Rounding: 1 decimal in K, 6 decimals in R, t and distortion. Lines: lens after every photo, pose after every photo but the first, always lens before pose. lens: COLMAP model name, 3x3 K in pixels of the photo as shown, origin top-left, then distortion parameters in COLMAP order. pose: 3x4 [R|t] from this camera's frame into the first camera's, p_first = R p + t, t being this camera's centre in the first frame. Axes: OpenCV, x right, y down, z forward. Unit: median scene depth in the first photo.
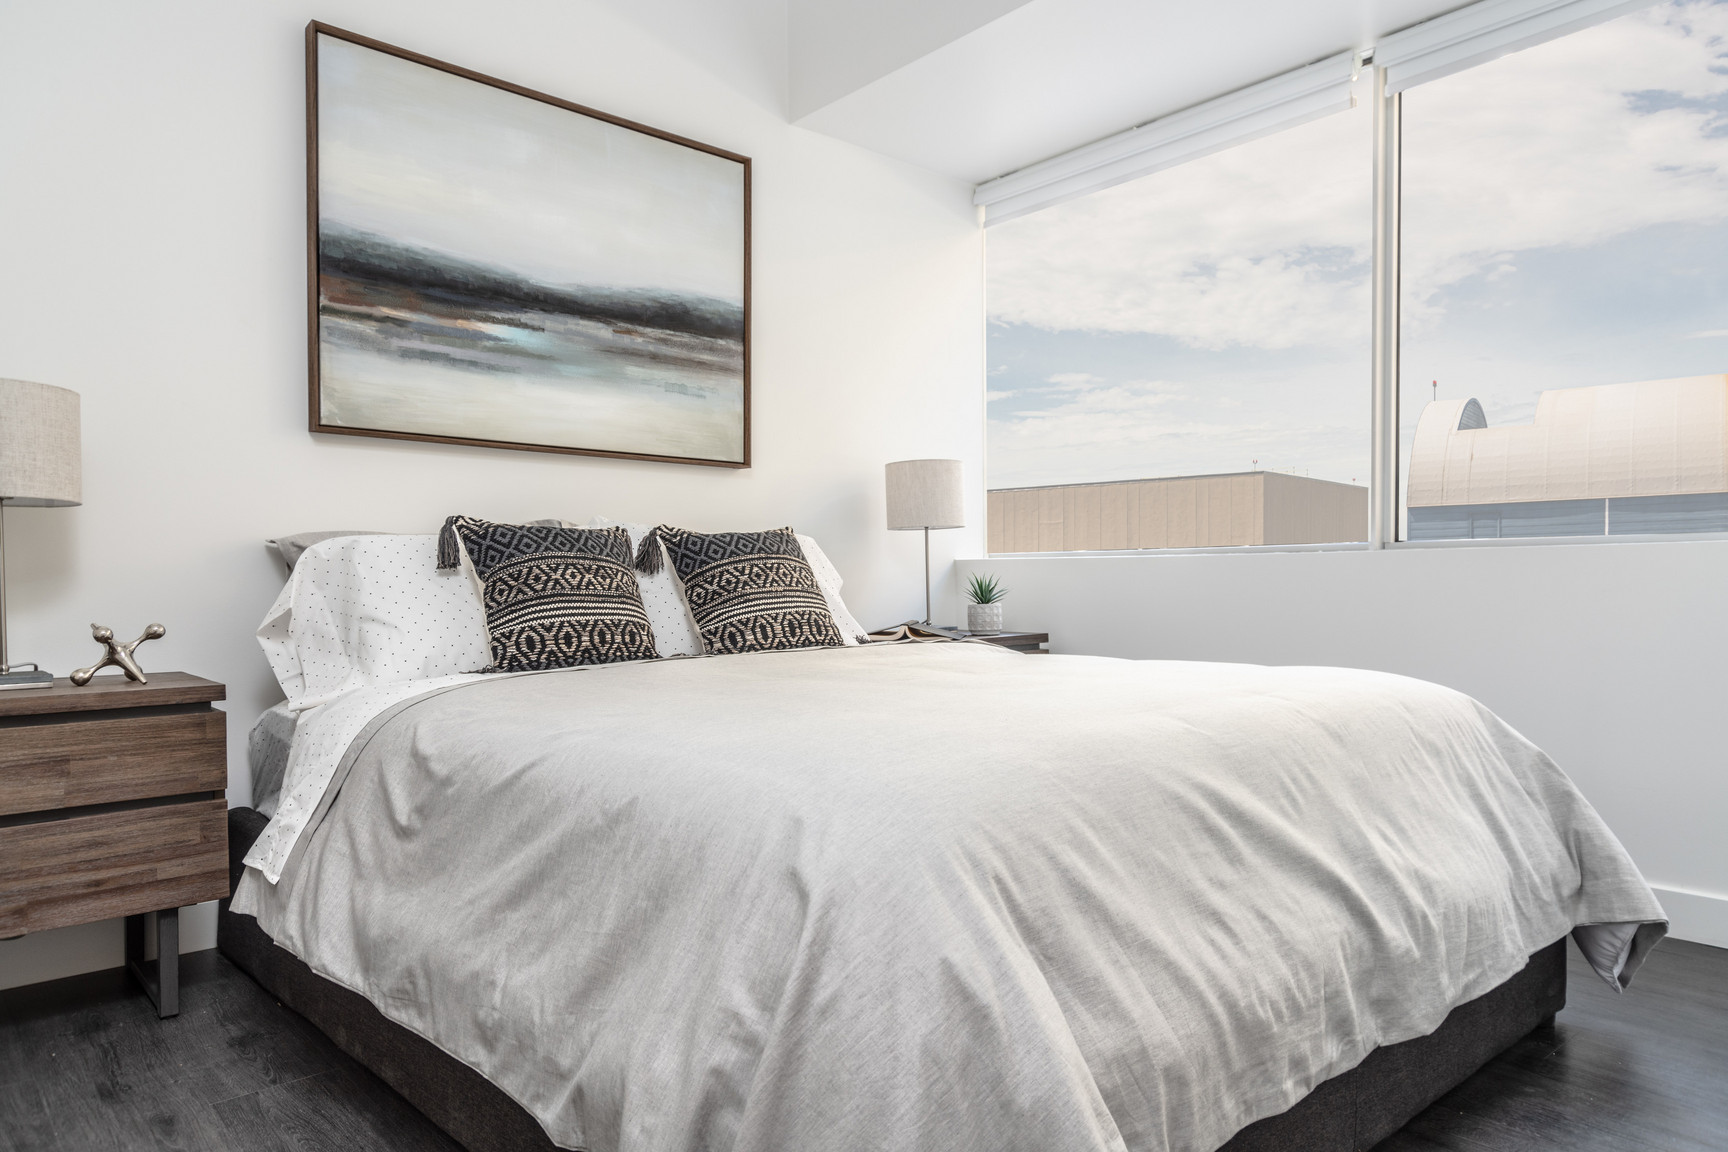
lens RADIAL K [[1138.3, 0, 885.4], [0, 1138.3, 574.4], [0, 0, 1]] dist [0.021223, -0.002919]
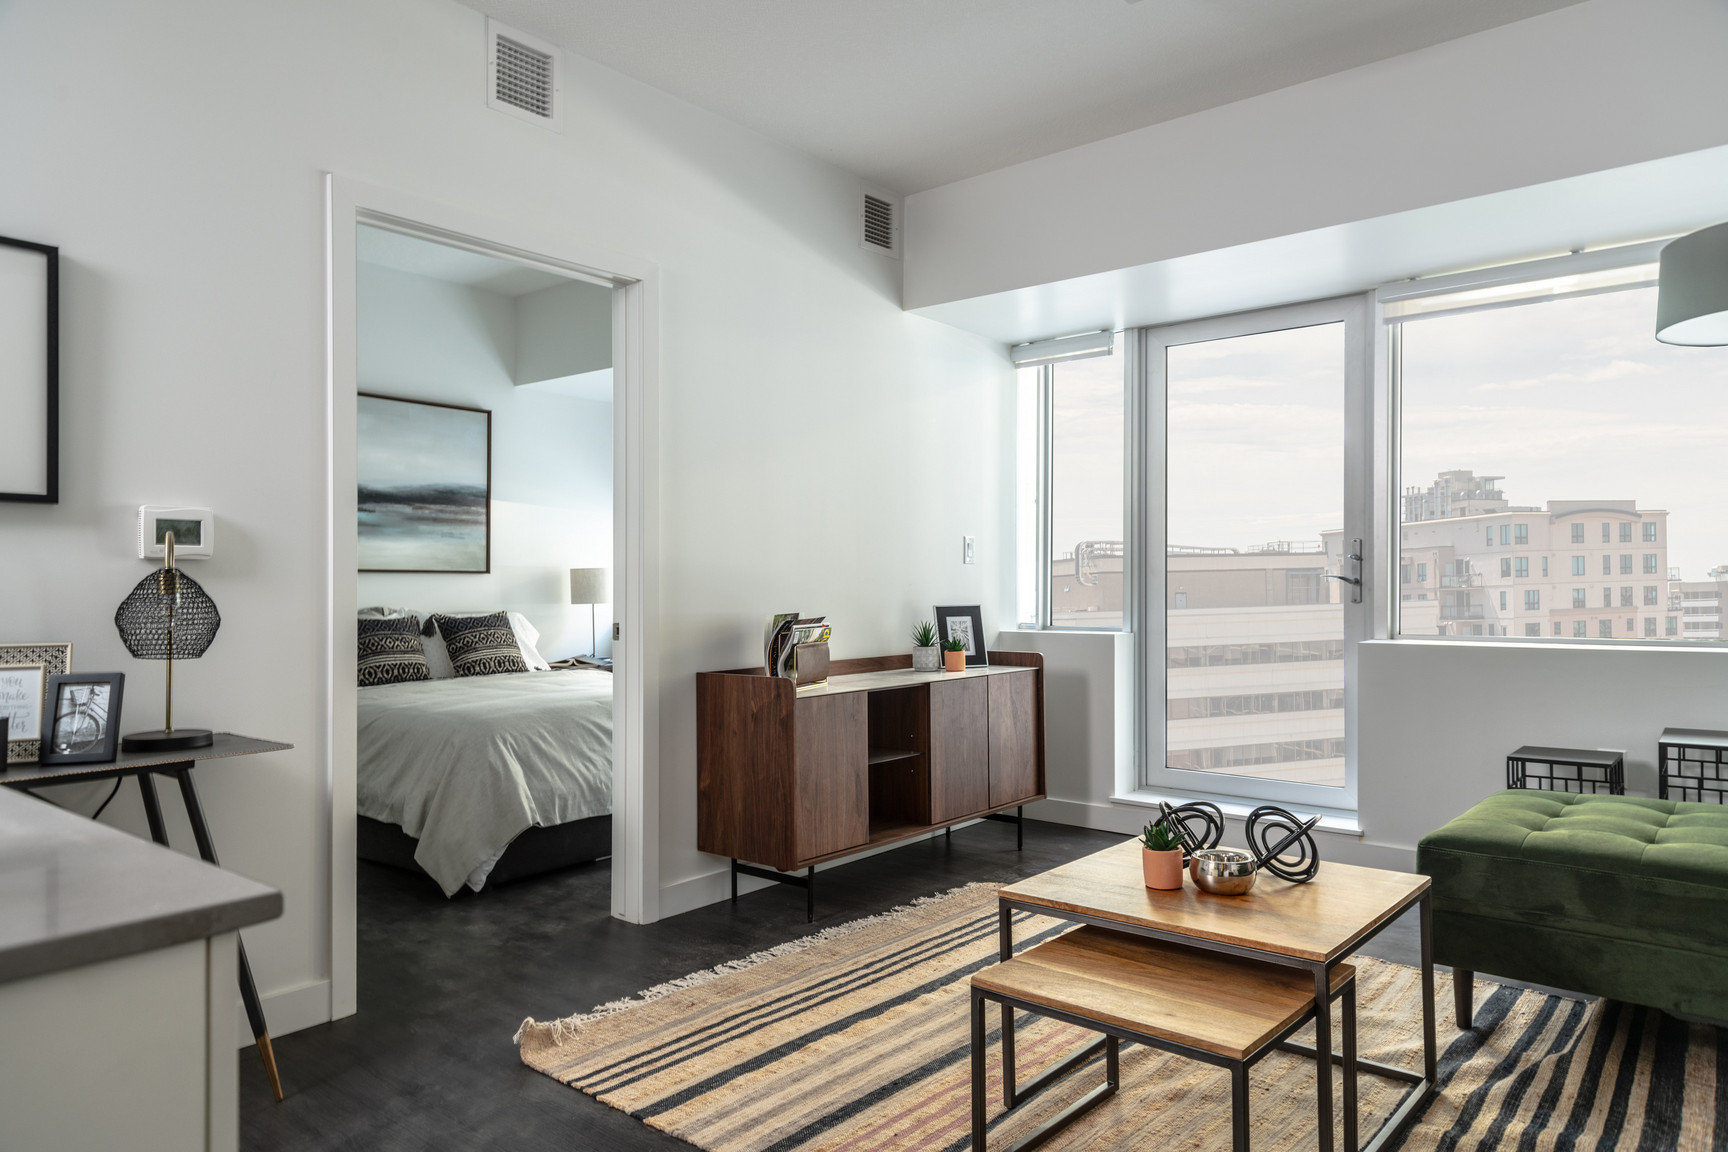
lens RADIAL K [[1138.3, 0, 885.4], [0, 1138.3, 574.4], [0, 0, 1]] dist [0.021223, -0.002919]
pose [[0.989481, 0.007617, 0.144464, 0.321339], [-0.007687, 0.999970, -0.000077, -0.124739], [-0.144460, -0.001034, 0.989510, -1.203154]]
